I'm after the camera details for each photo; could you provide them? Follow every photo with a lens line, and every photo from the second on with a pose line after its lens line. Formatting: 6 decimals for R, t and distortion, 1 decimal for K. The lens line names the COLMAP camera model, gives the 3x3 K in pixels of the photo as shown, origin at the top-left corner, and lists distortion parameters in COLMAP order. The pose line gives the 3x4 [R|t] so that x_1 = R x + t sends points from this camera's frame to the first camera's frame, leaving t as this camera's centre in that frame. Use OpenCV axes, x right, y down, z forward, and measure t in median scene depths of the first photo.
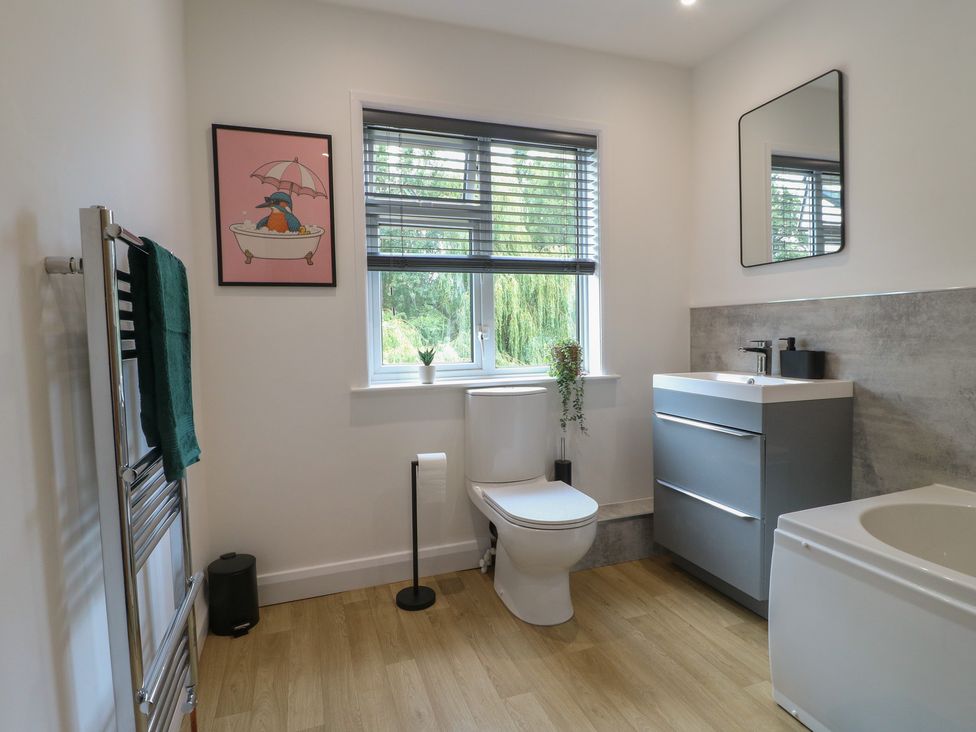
lens RADIAL K [[503.7, 0, 491.2], [0, 503.7, 363.5], [0, 0, 1]] dist [-0.014911, -0.007270]
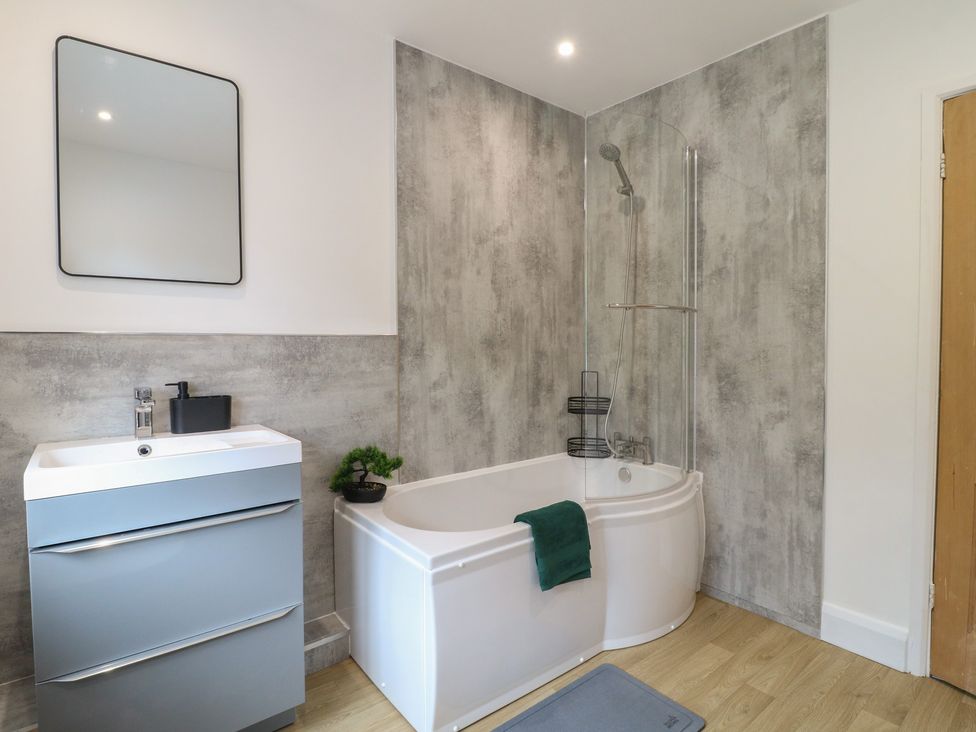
lens RADIAL K [[503.7, 0, 496.9], [0, 503.7, 361.4], [0, 0, 1]] dist [-0.014911, -0.007270]
pose [[-0.310261, -0.017761, 0.950486, -0.326084], [0.062930, 0.997249, 0.039177, -0.093883], [-0.948566, 0.071969, -0.308289, 0.875753]]
